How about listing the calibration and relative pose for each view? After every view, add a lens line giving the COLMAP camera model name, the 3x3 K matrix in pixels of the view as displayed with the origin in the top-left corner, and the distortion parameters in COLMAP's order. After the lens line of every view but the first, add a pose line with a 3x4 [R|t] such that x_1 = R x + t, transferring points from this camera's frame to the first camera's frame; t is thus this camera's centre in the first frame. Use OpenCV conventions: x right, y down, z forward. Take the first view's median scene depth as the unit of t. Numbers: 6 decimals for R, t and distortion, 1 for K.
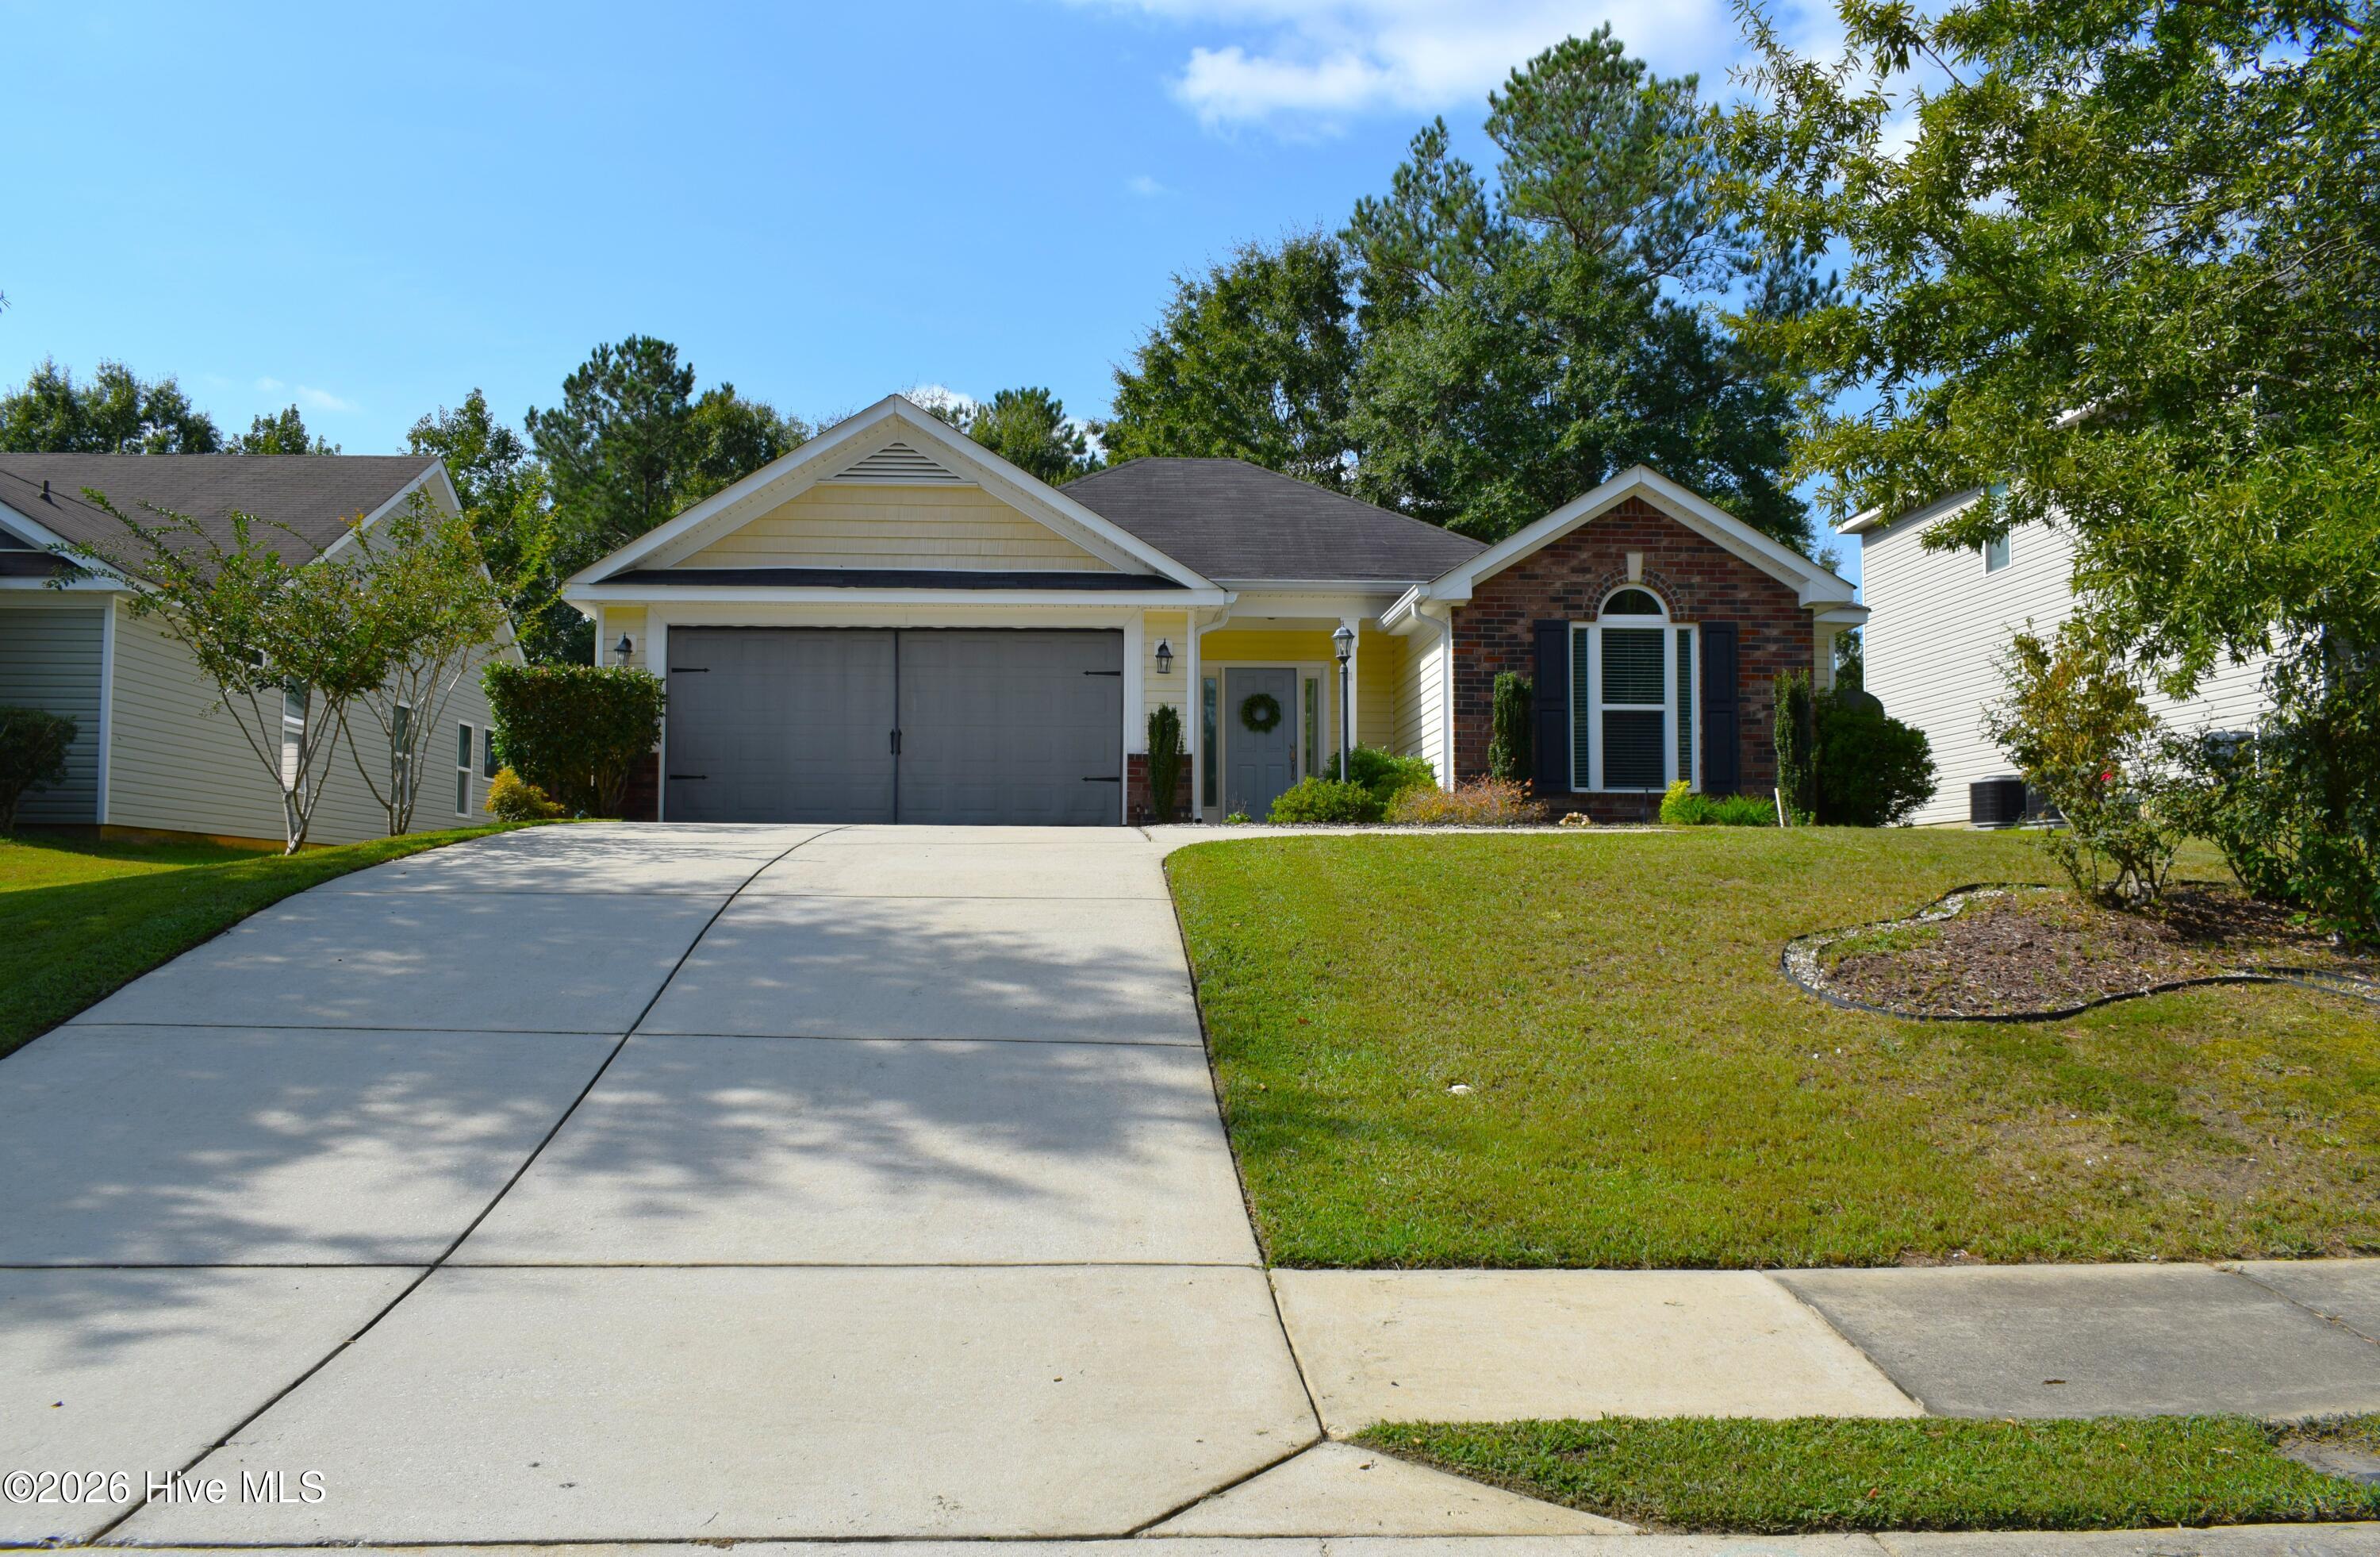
lens RADIAL K [[1941.1, 0, 1194.3], [0, 1941.1, 803.3], [0, 0, 1]] dist [-0.012465, -0.005334]
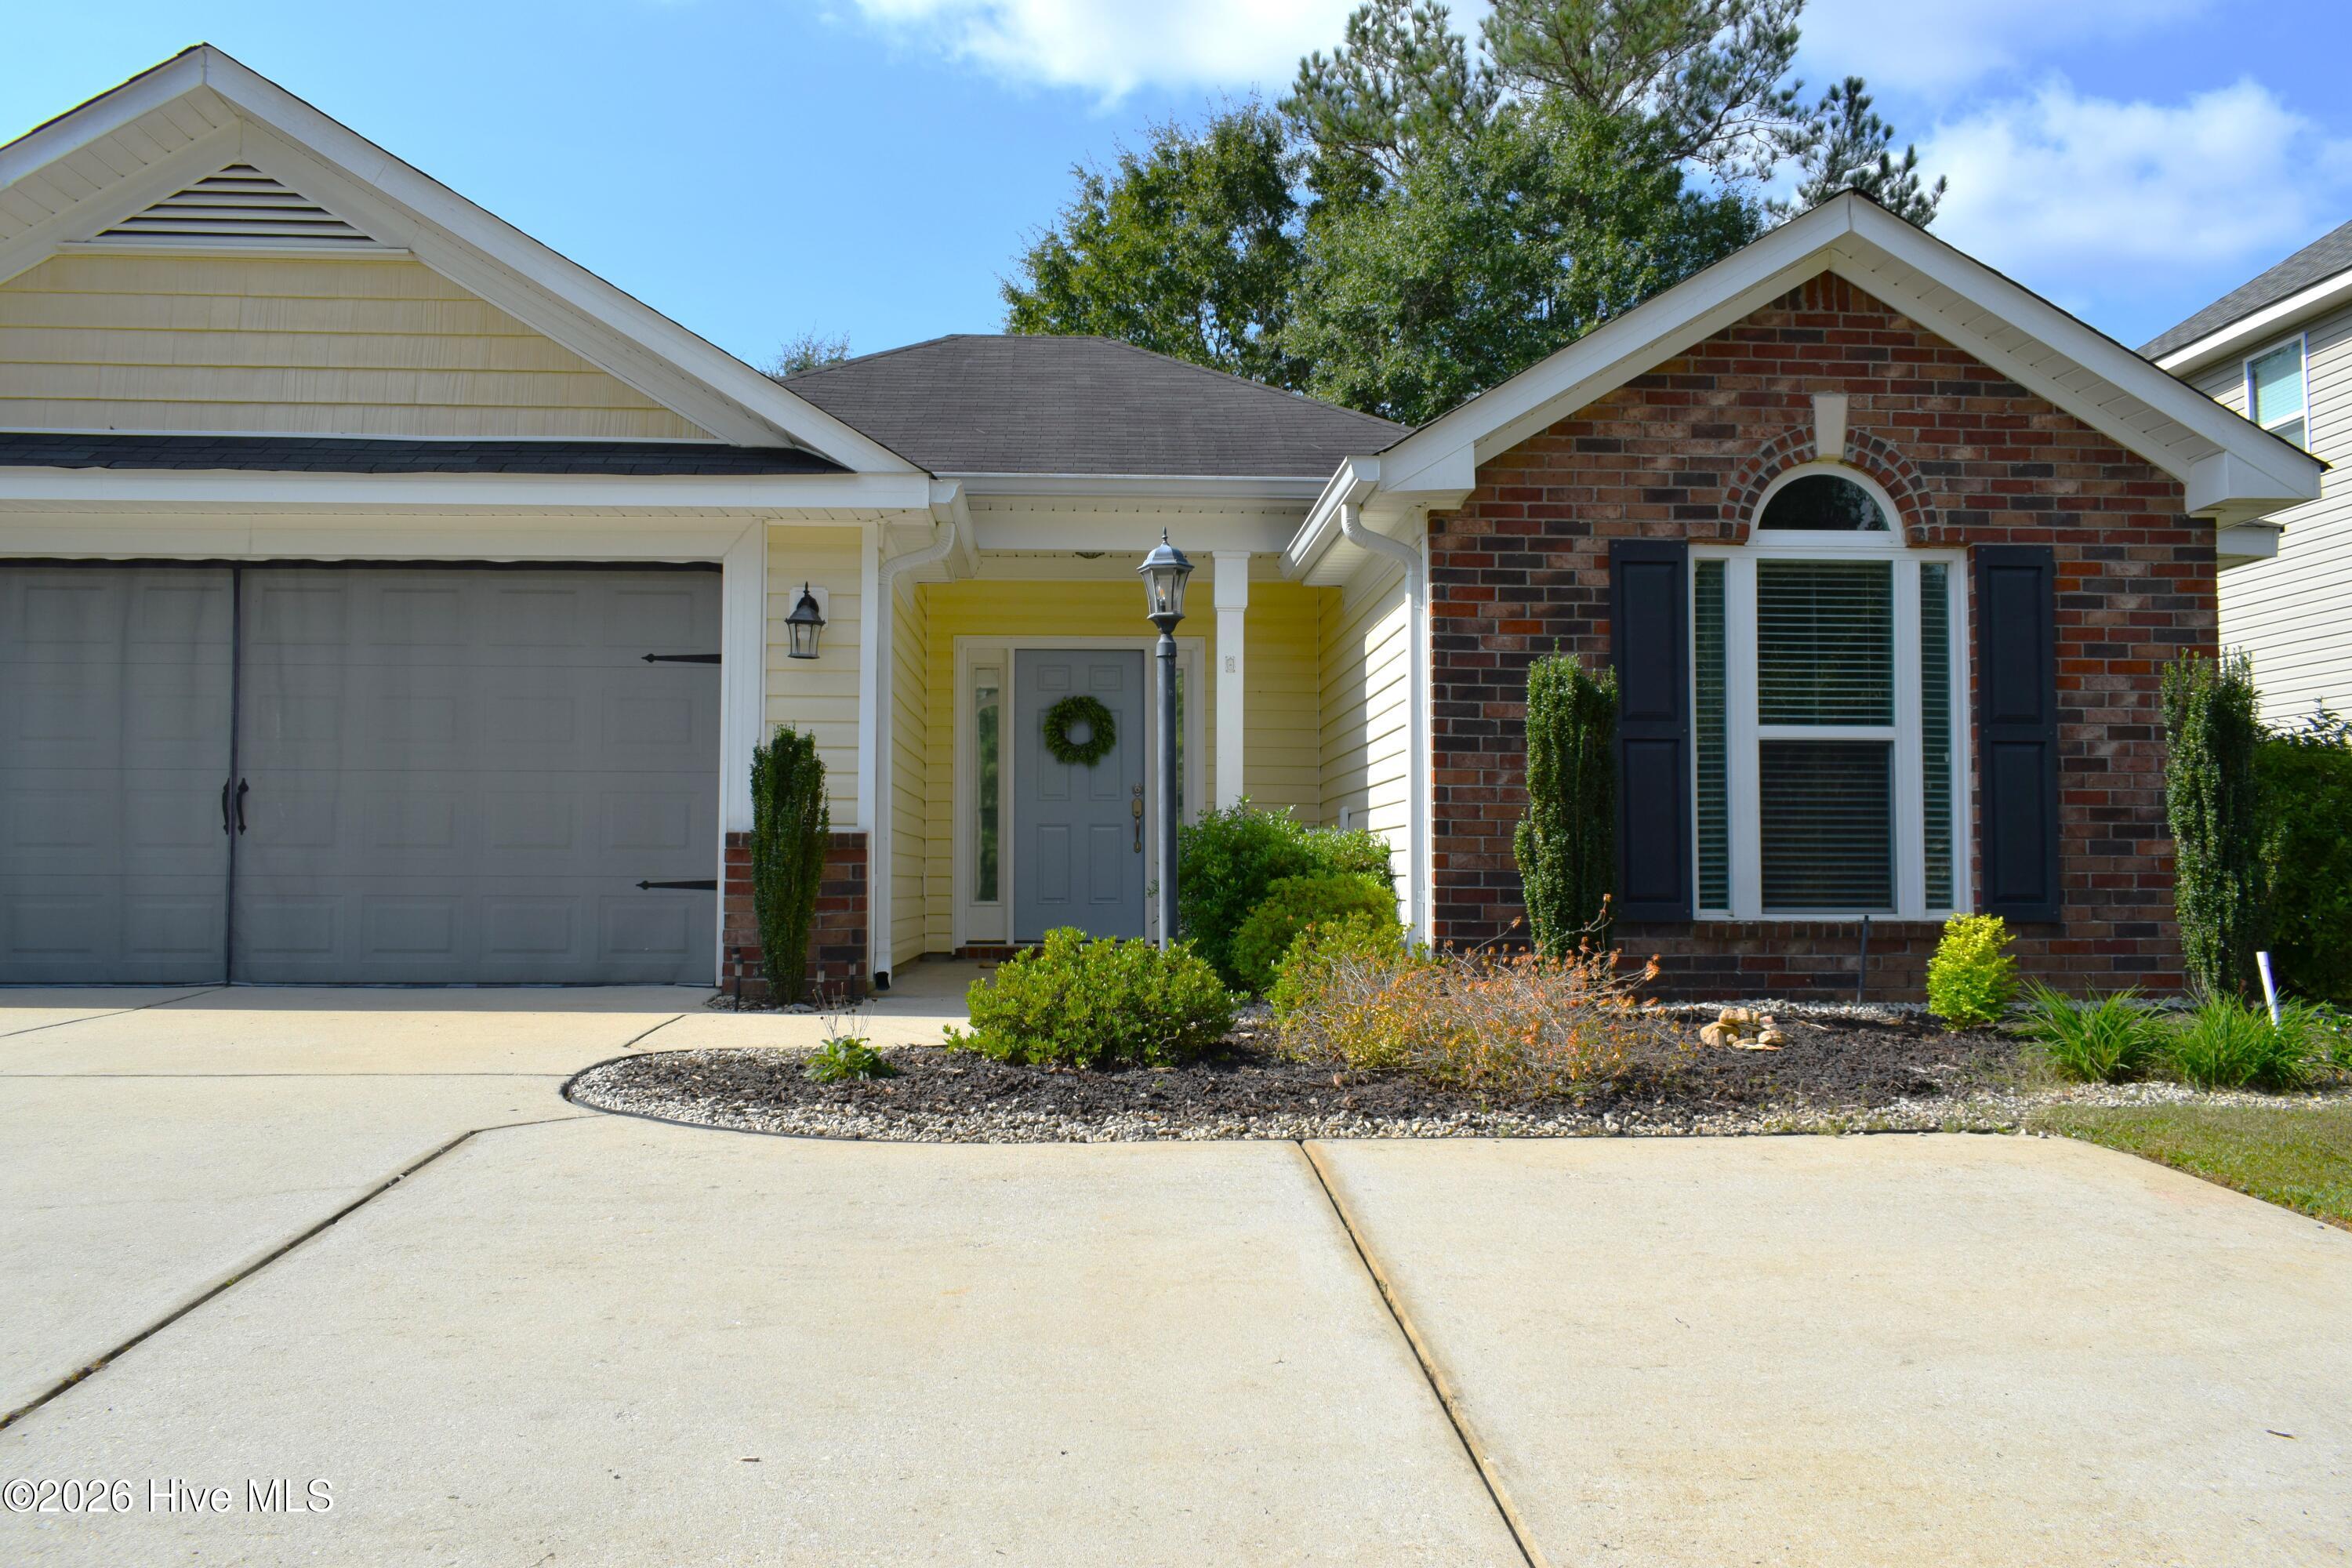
lens RADIAL K [[1776.4, 0, 1176.0], [0, 1776.4, 784.0], [0, 0, 1]] dist [-0.011942, 0.002645]
pose [[0.999992, 0.000692, -0.003987, 0.068750], [-0.000683, 0.999997, 0.002295, -0.035120], [0.003988, -0.002292, 0.999989, 0.533693]]
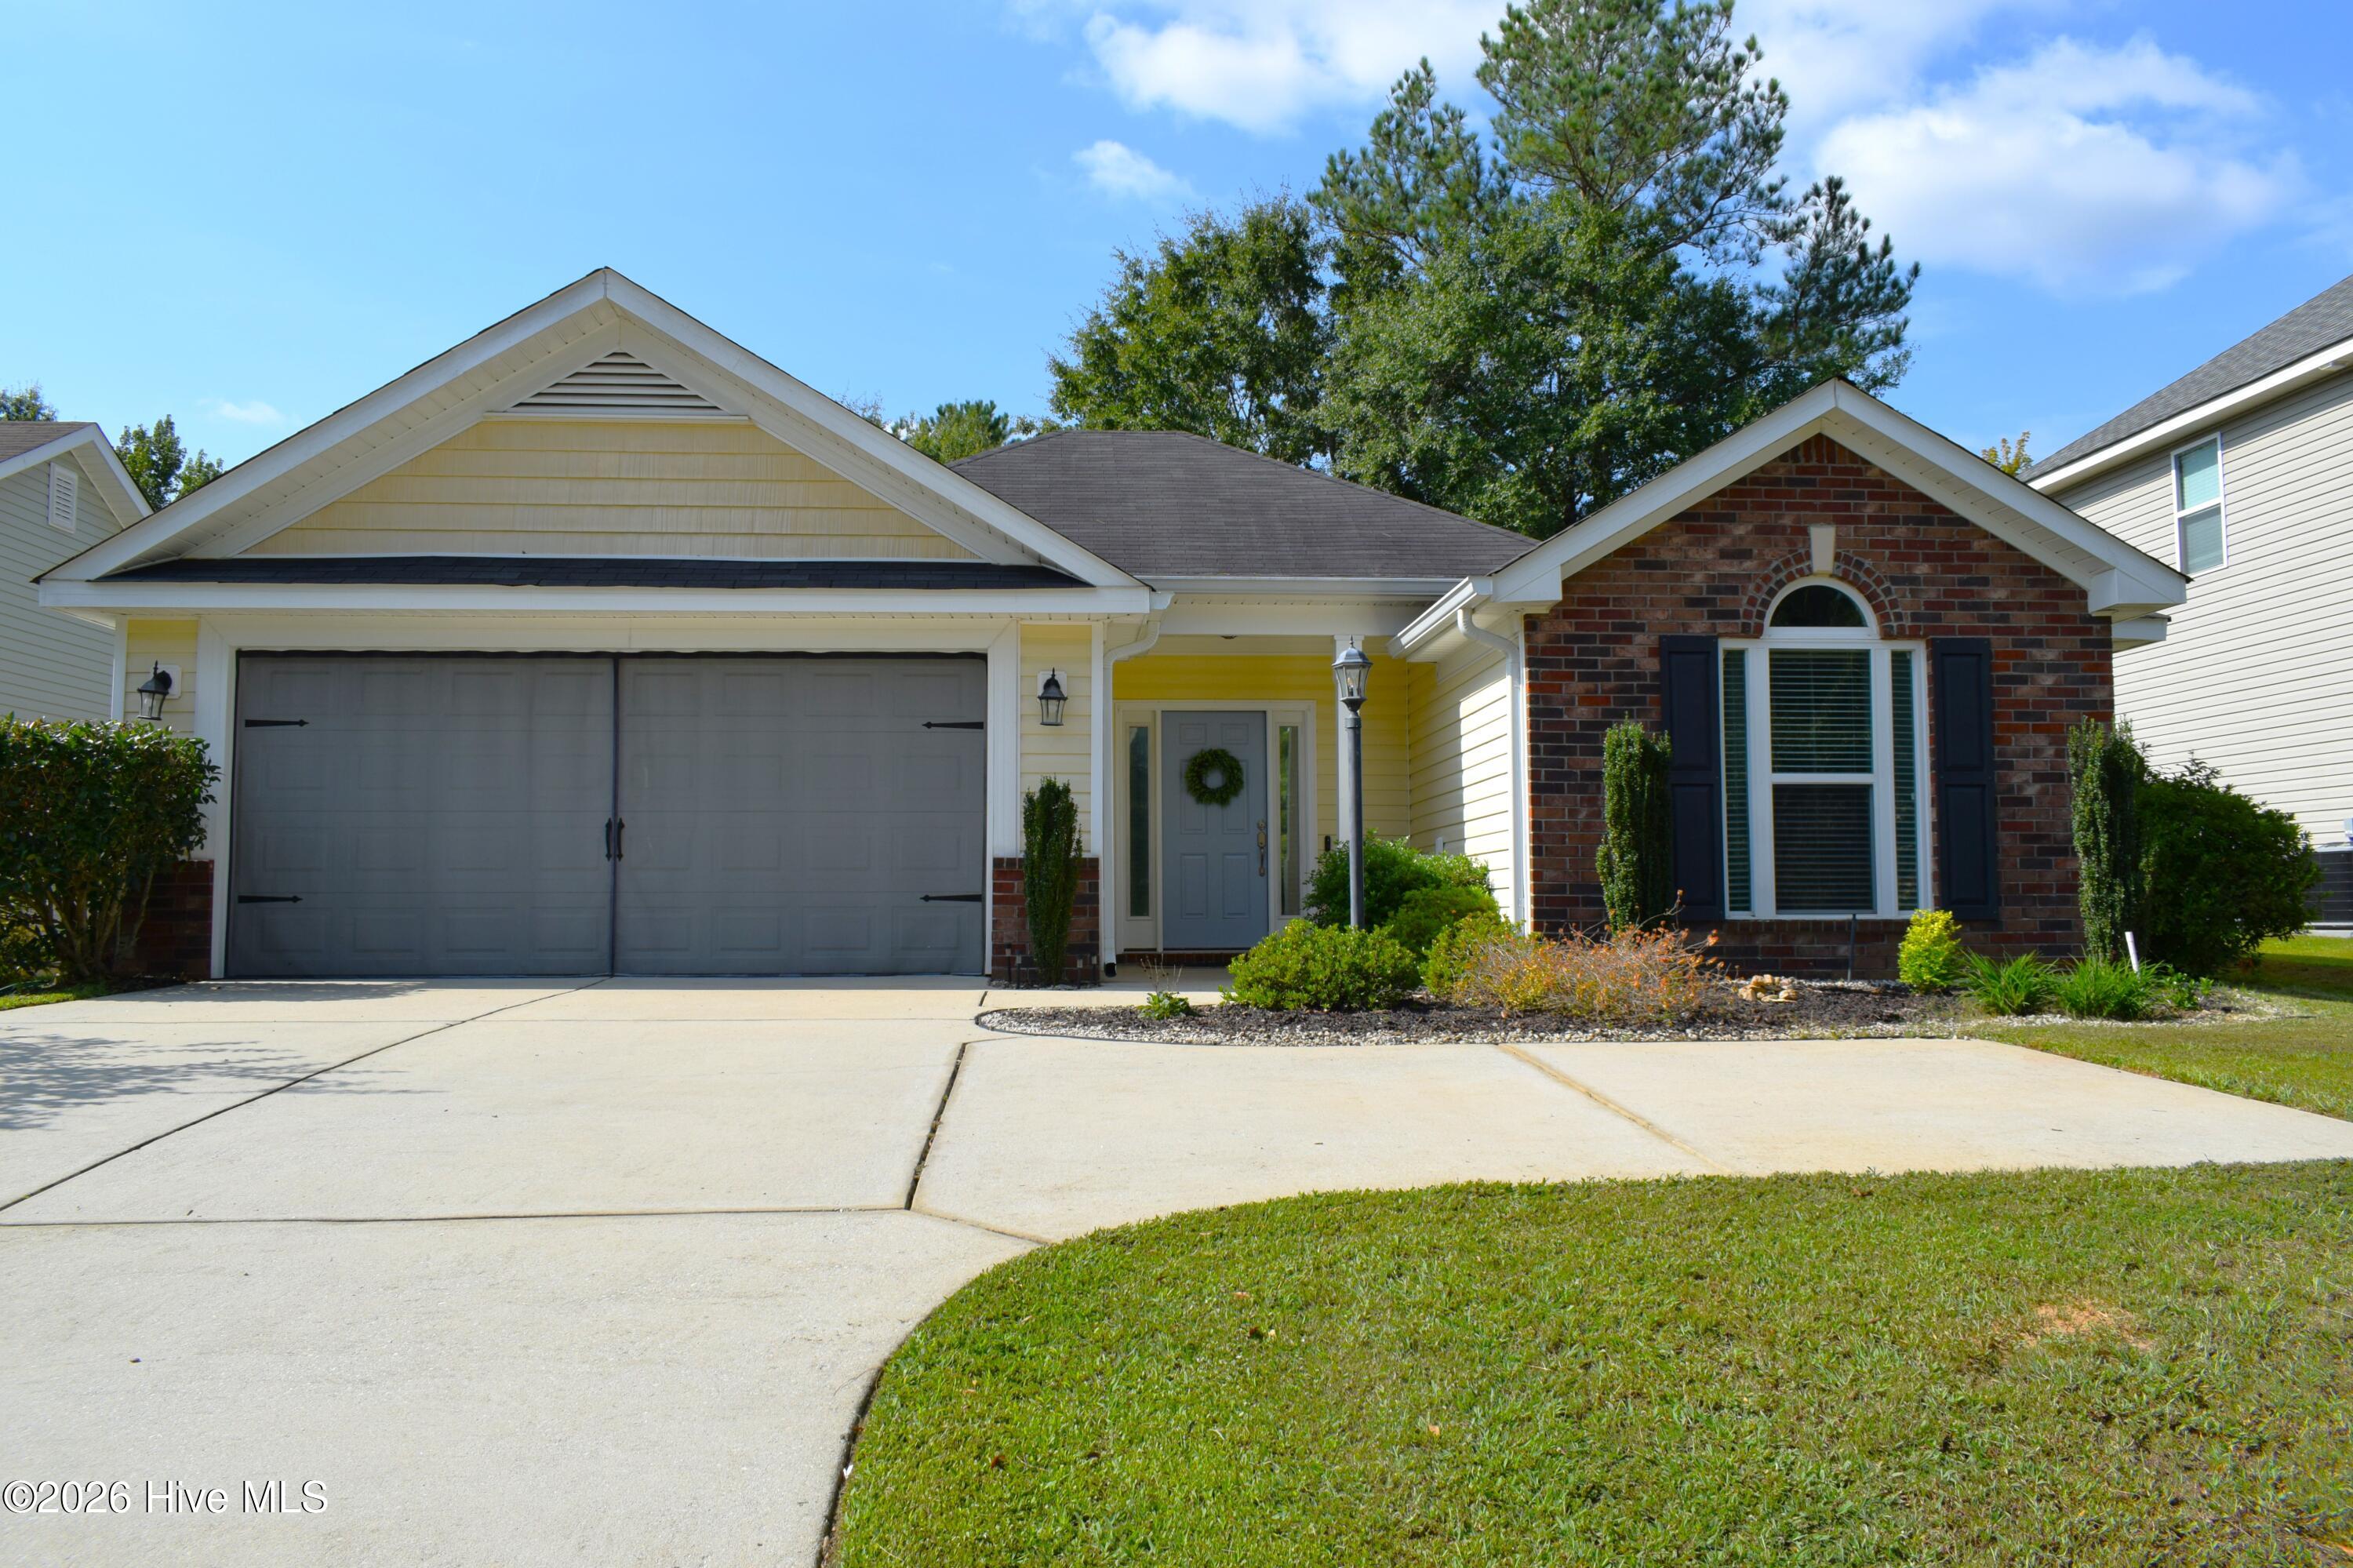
lens RADIAL K [[1802.9, 0, 1176.5], [0, 1802.9, 784.0], [0, 0, 1]] dist [-0.006679, -0.005118]
pose [[0.999963, -0.003757, 0.007733, 0.017522], [0.003907, 0.999804, -0.019397, -0.034488], [-0.007659, 0.019426, 0.999782, 0.399864]]
